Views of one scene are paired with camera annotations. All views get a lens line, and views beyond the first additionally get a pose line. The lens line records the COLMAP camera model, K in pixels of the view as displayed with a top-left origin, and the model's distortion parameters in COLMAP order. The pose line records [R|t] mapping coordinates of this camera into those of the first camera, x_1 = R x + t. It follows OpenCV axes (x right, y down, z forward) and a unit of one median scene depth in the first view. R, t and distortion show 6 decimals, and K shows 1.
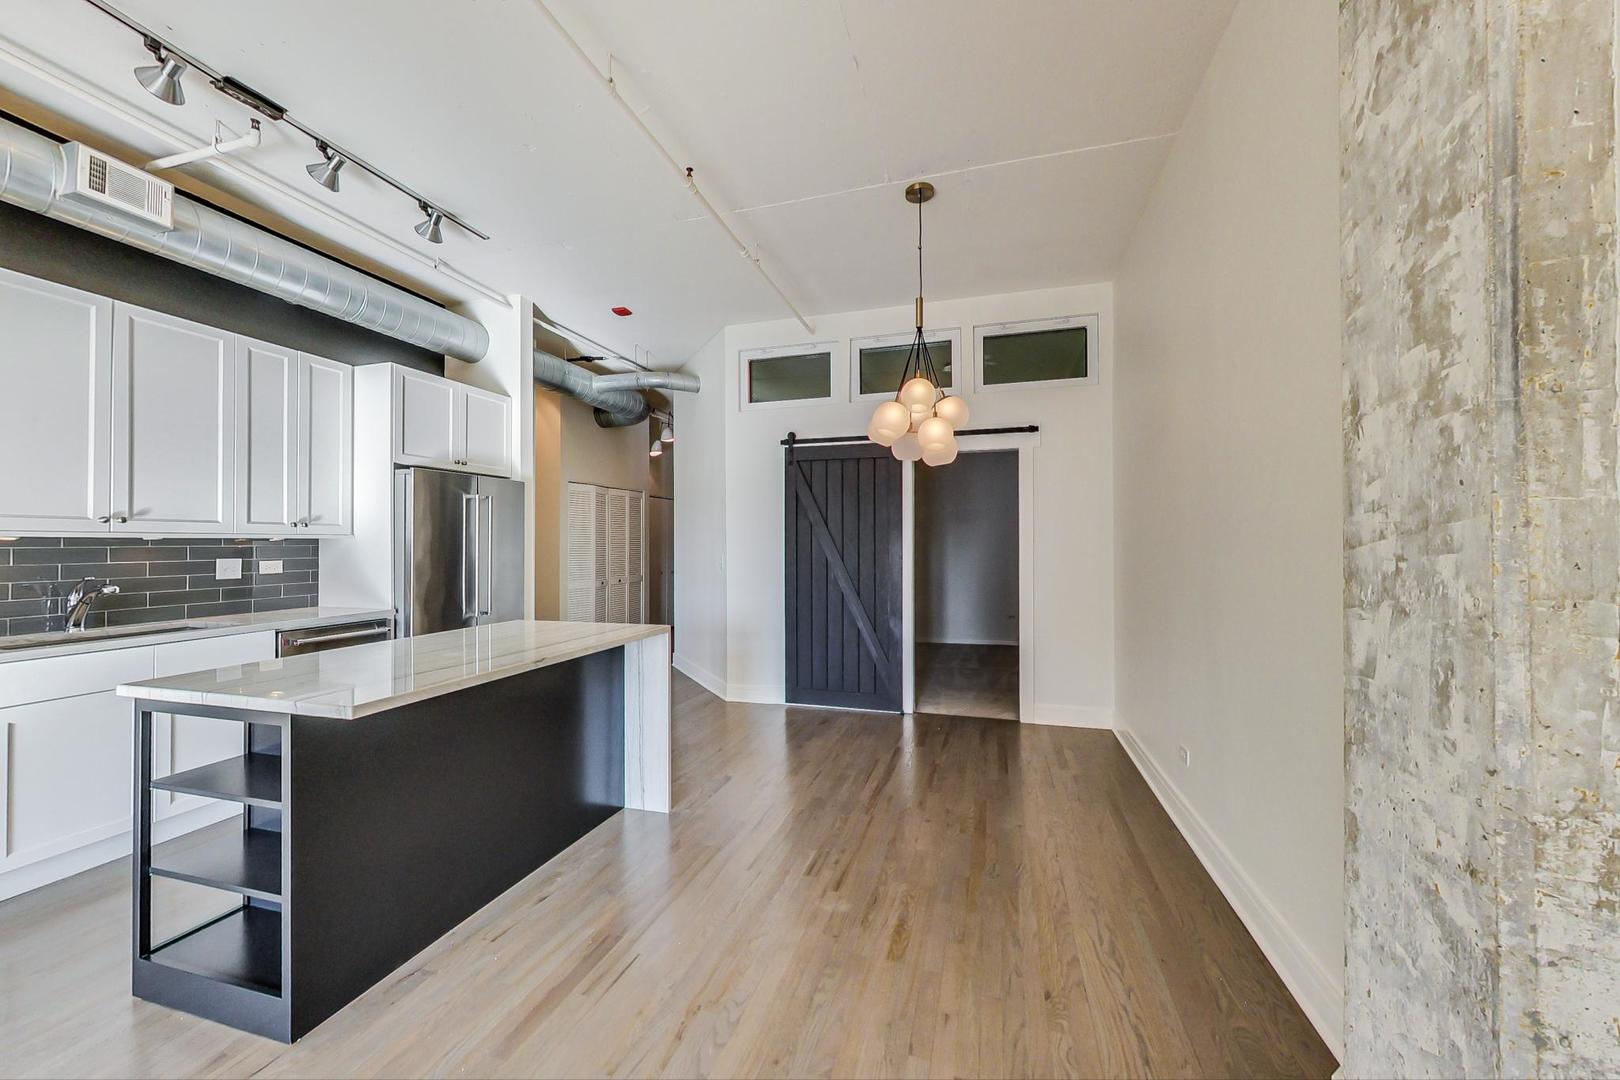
lens RADIAL K [[609.5, 0, 813.6], [0, 609.5, 539.7], [0, 0, 1]] dist [0.000990, -0.000178]
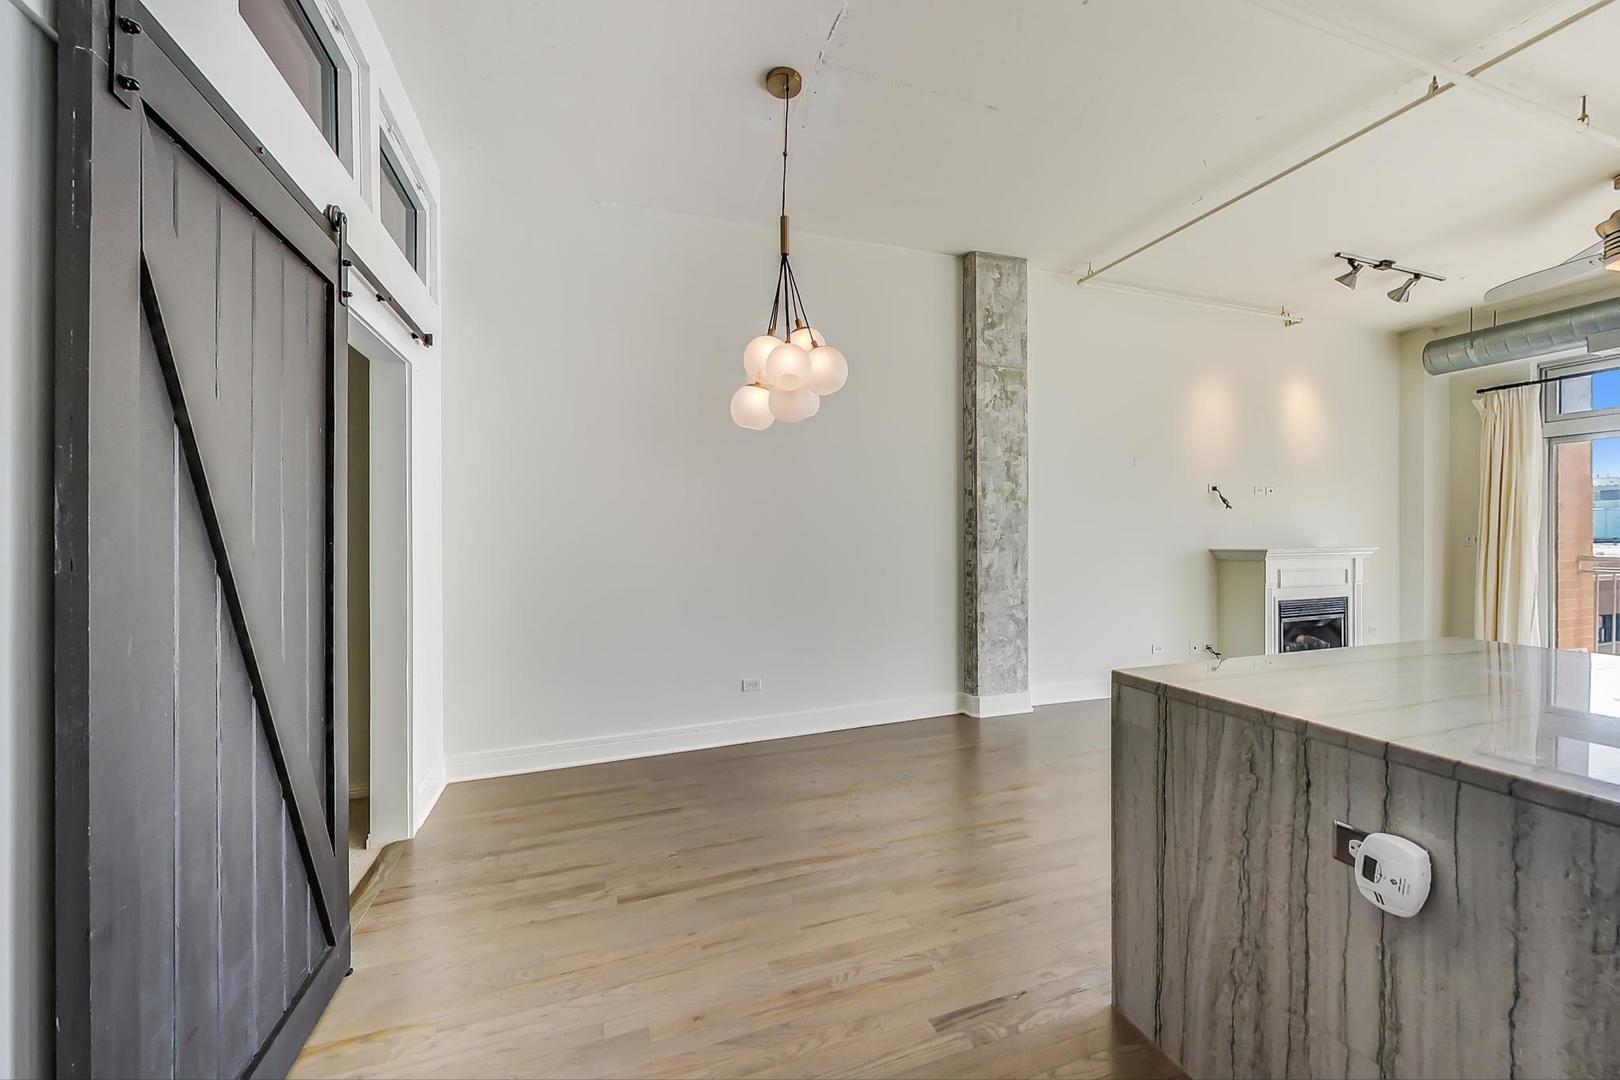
lens RADIAL K [[609.5, 0, 805.1], [0, 609.5, 540.3], [0, 0, 1]] dist [0.000990, -0.000178]
pose [[-0.581404, -0.000853, 0.813614, -0.468508], [-0.001321, 0.999999, 0.000104, 0.021878], [-0.813614, -0.001014, -0.581405, 1.391196]]
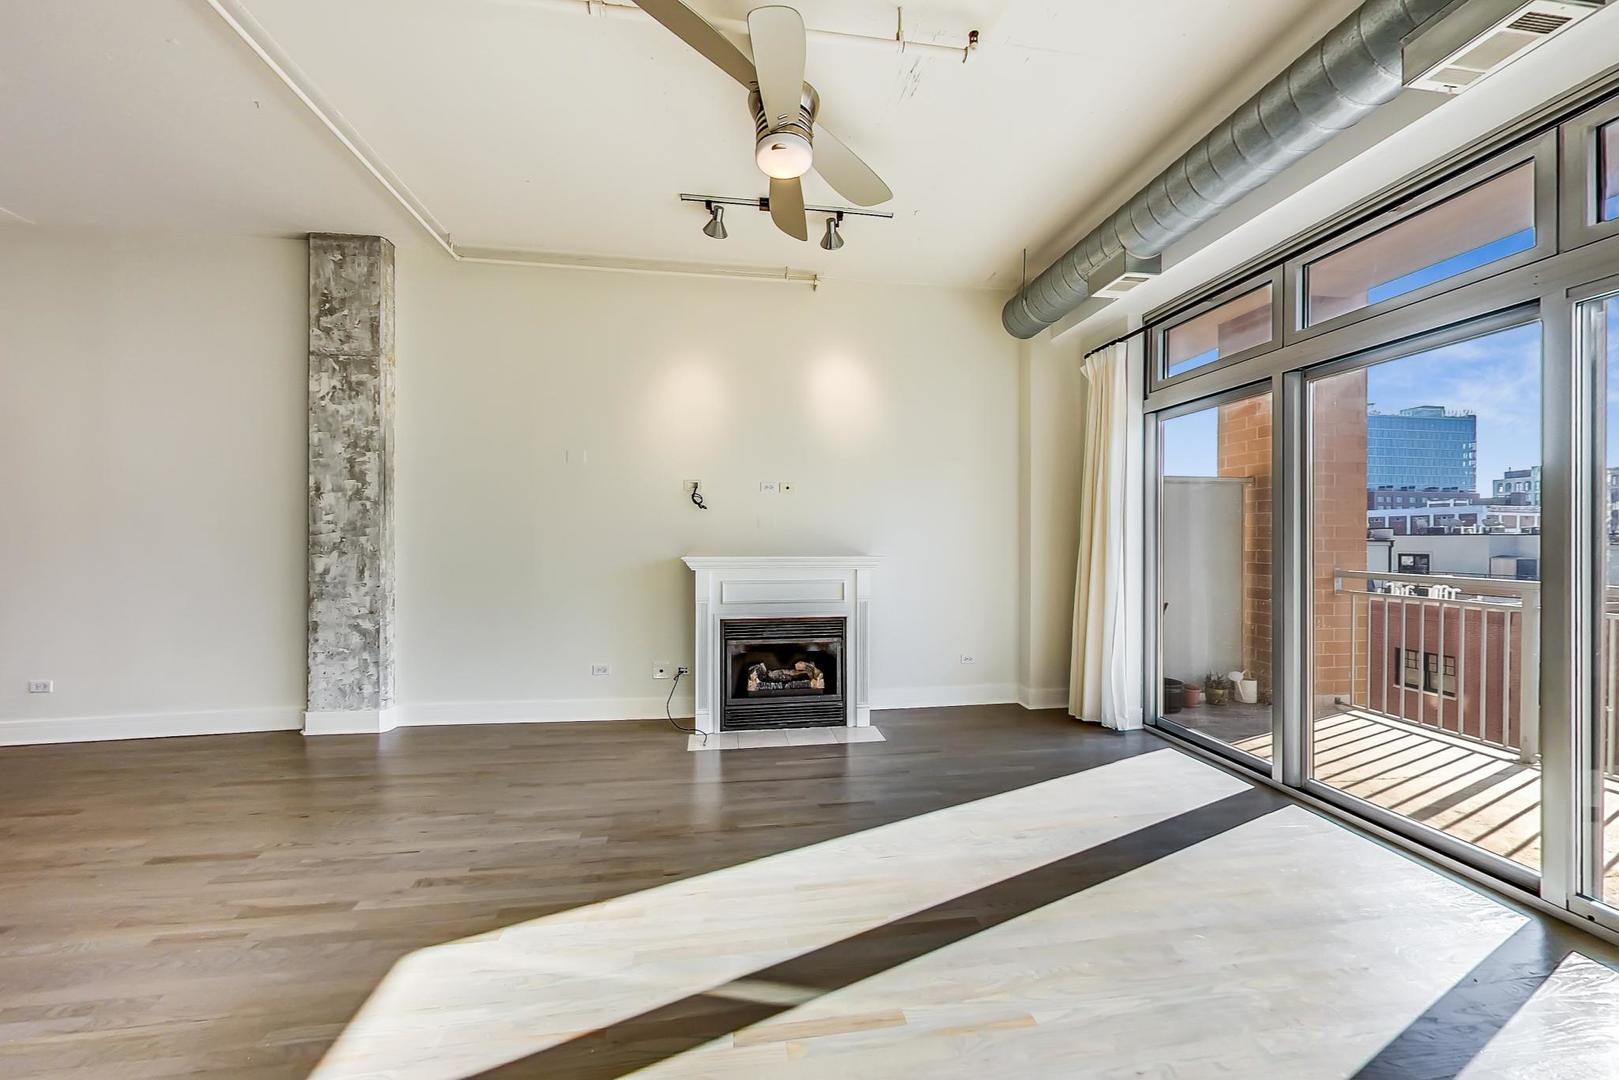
lens RADIAL K [[609.1, 0, 808.4], [0, 609.1, 540.8], [0, 0, 1]] dist [0.000990, -0.000178]
pose [[-0.419000, -0.000190, 0.907986, -1.102464], [-0.009304, 0.999948, -0.004084, 0.012556], [-0.907939, -0.010159, -0.418980, 0.012431]]
